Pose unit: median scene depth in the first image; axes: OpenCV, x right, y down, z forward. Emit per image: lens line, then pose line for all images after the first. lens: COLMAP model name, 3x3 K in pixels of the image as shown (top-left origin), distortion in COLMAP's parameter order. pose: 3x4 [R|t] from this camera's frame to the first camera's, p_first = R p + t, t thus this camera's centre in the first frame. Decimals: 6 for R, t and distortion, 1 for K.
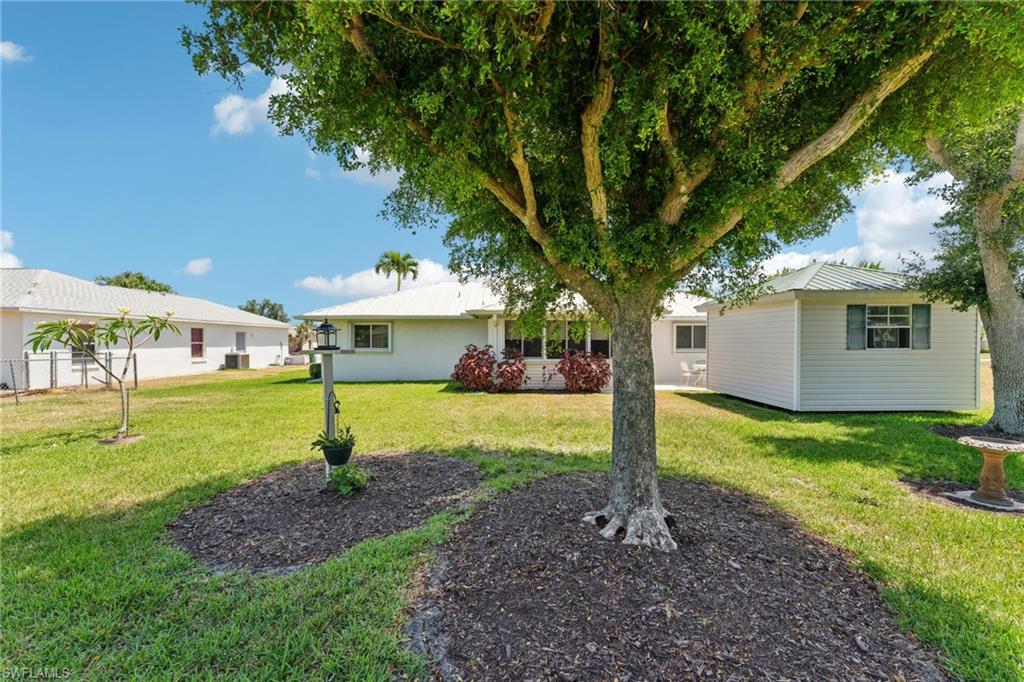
lens RADIAL K [[414.2, 0, 512.0], [0, 414.2, 341.0], [0, 0, 1]] dist [0.000225, 0.000390]
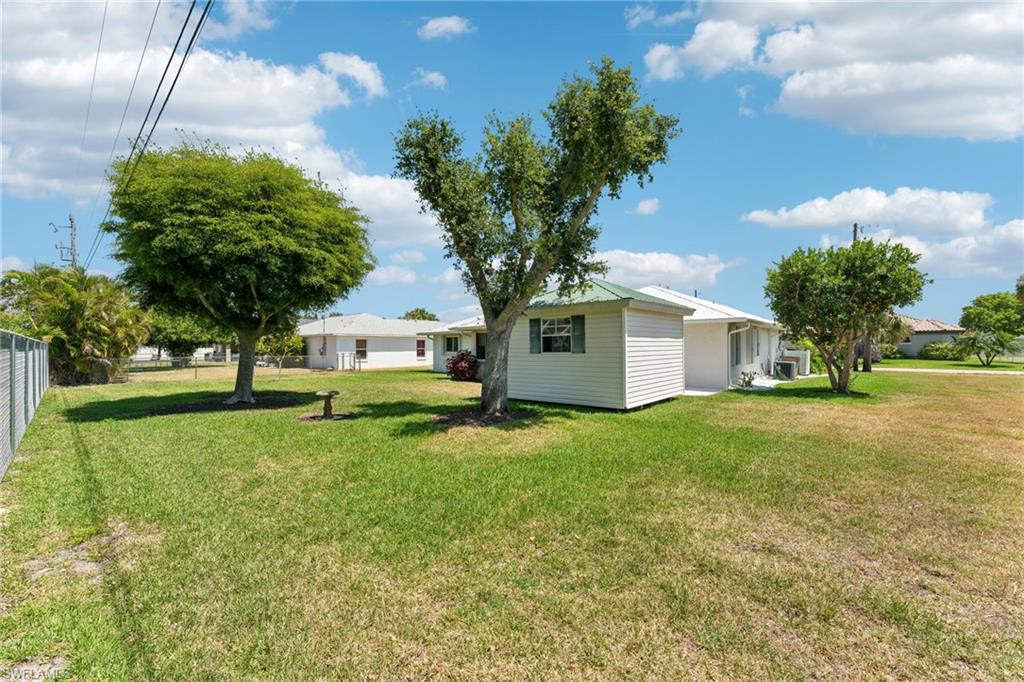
lens RADIAL K [[414.2, 0, 512.0], [0, 414.2, 341.0], [0, 0, 1]] dist [0.000225, 0.000390]
pose [[0.724245, -0.018617, -0.689291, 1.667344], [0.014180, 0.999826, -0.012105, -0.003085], [0.689397, -0.001007, 0.724383, 0.010354]]
